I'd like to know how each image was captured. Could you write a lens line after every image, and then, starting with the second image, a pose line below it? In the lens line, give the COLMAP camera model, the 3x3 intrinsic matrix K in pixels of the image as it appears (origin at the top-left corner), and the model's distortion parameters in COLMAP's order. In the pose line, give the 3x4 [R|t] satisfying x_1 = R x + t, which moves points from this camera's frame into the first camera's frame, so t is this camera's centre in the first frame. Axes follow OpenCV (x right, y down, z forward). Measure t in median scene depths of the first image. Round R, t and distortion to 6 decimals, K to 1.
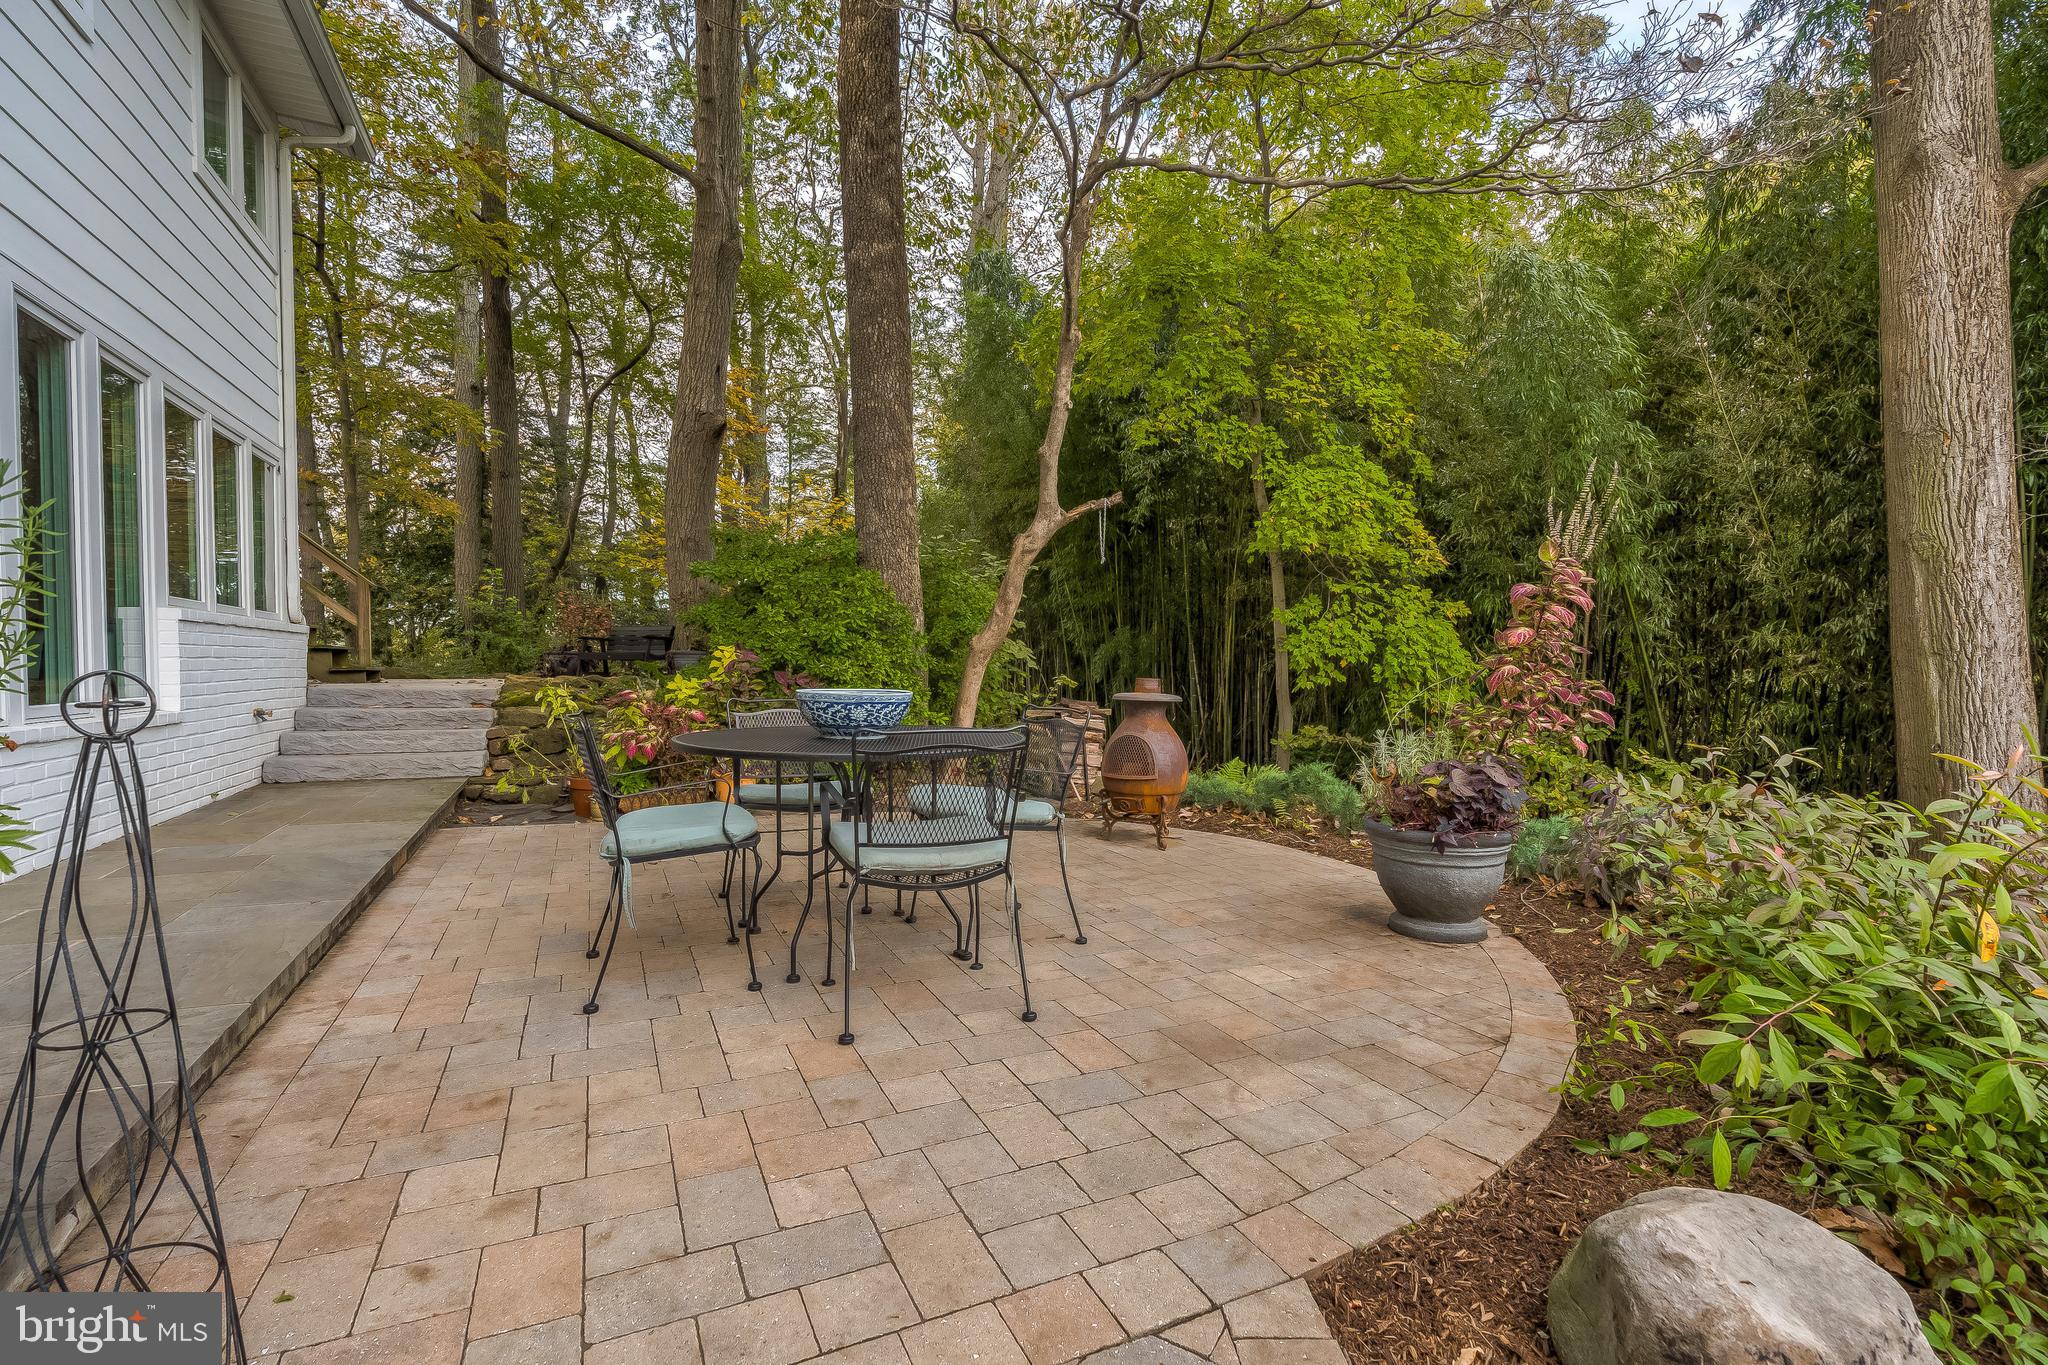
lens RADIAL K [[929.2, 0, 1013.9], [0, 929.2, 682.3], [0, 0, 1]] dist [-0.007750, 0.002478]
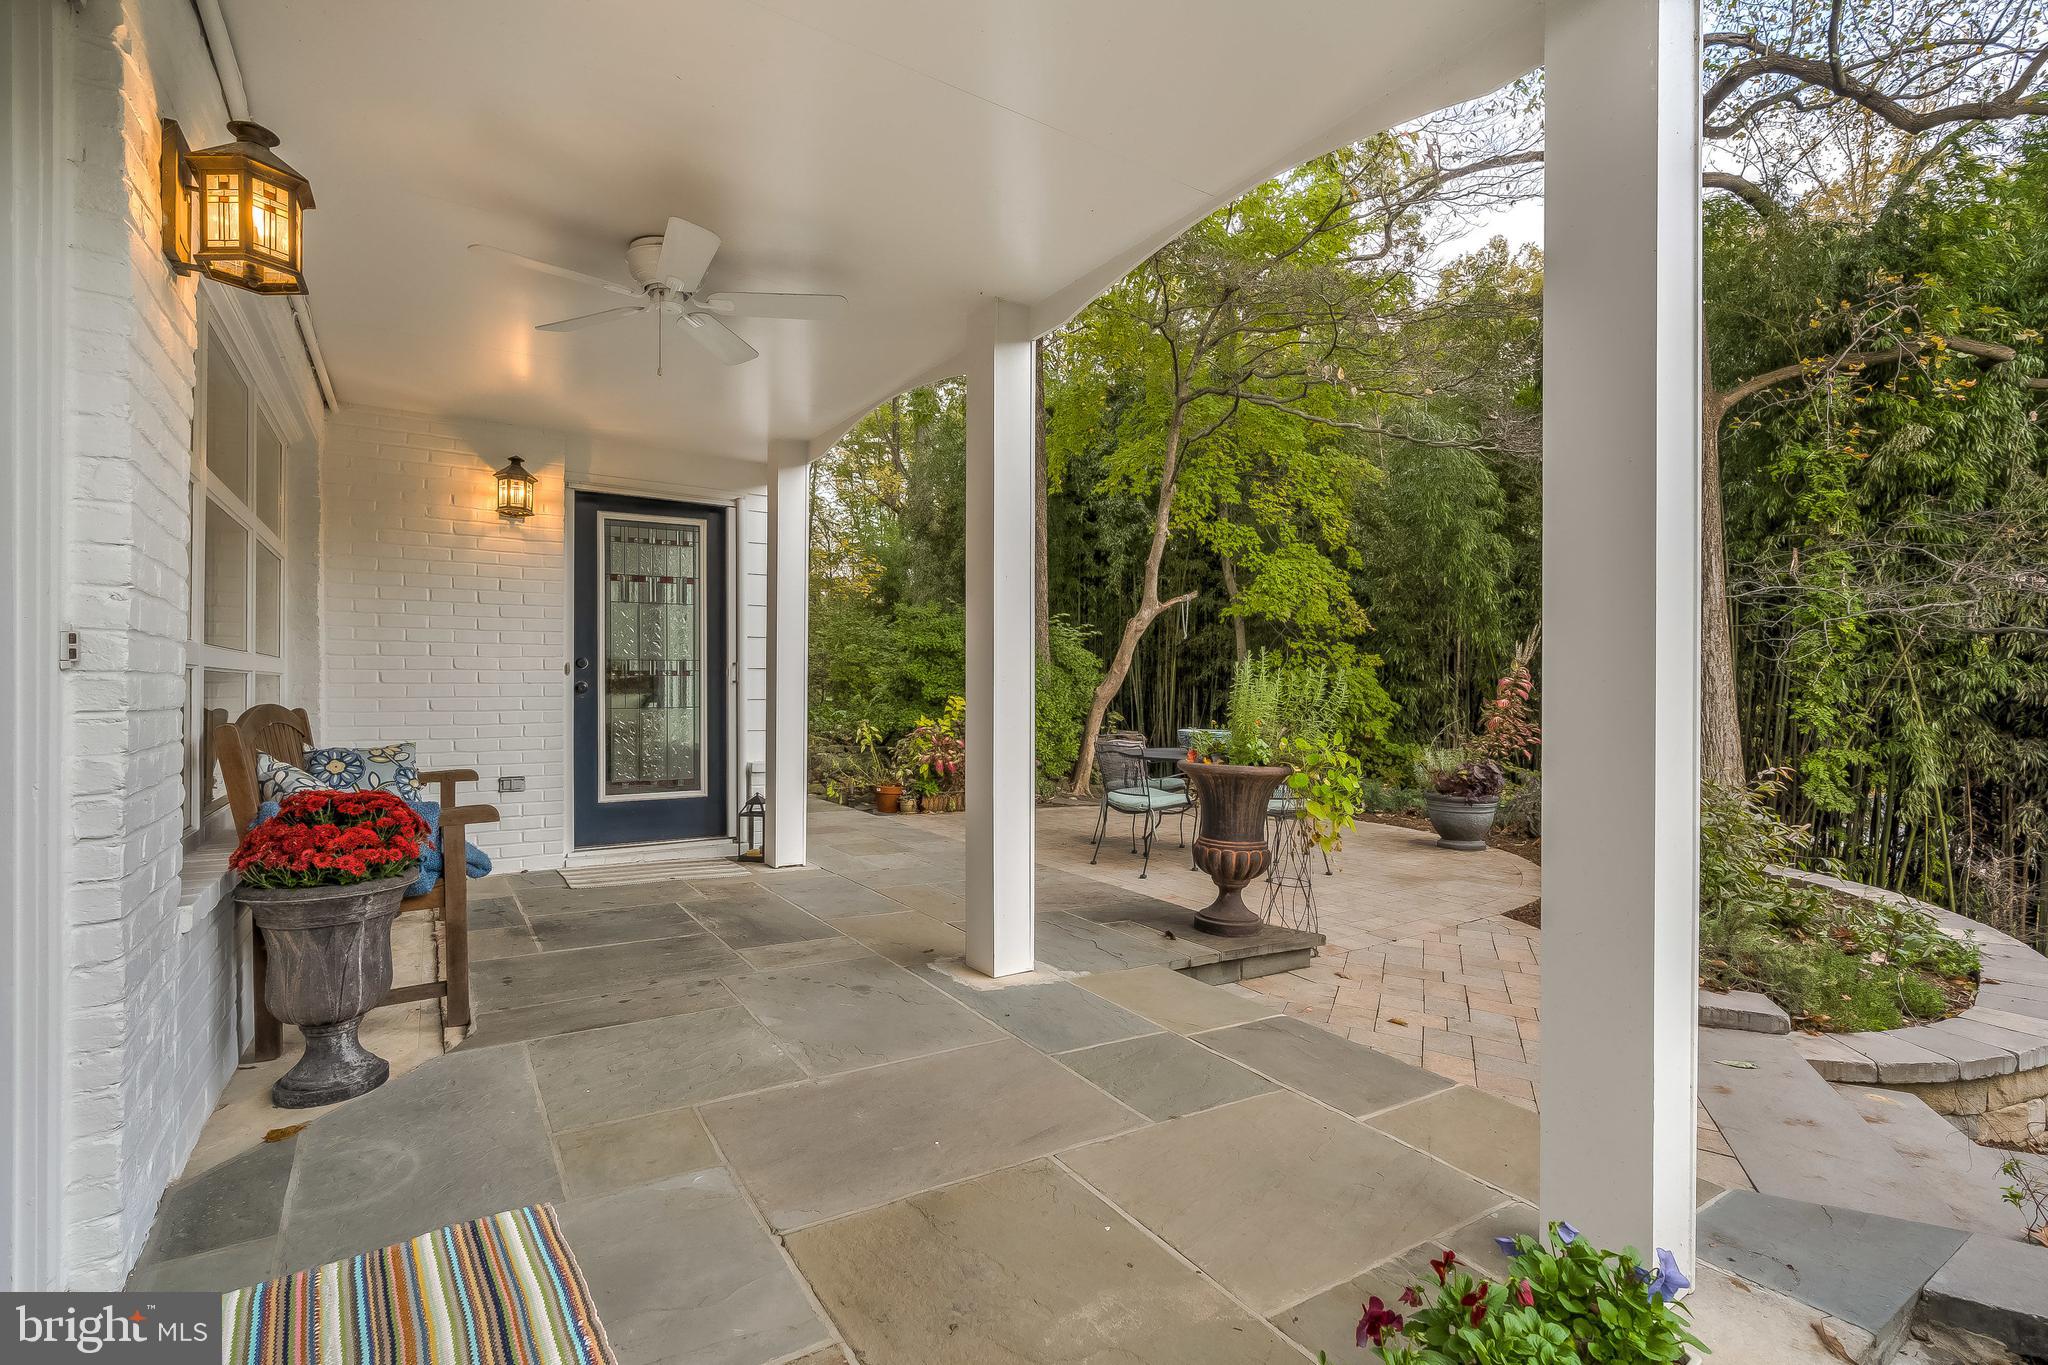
lens RADIAL K [[929.2, 0, 1022.7], [0, 929.2, 683.6], [0, 0, 1]] dist [-0.007750, 0.002478]
pose [[0.987794, 0.000814, 0.155766, -0.268913], [0.003342, 0.999645, -0.026418, -0.012666], [-0.155732, 0.026616, 0.987441, -0.286546]]
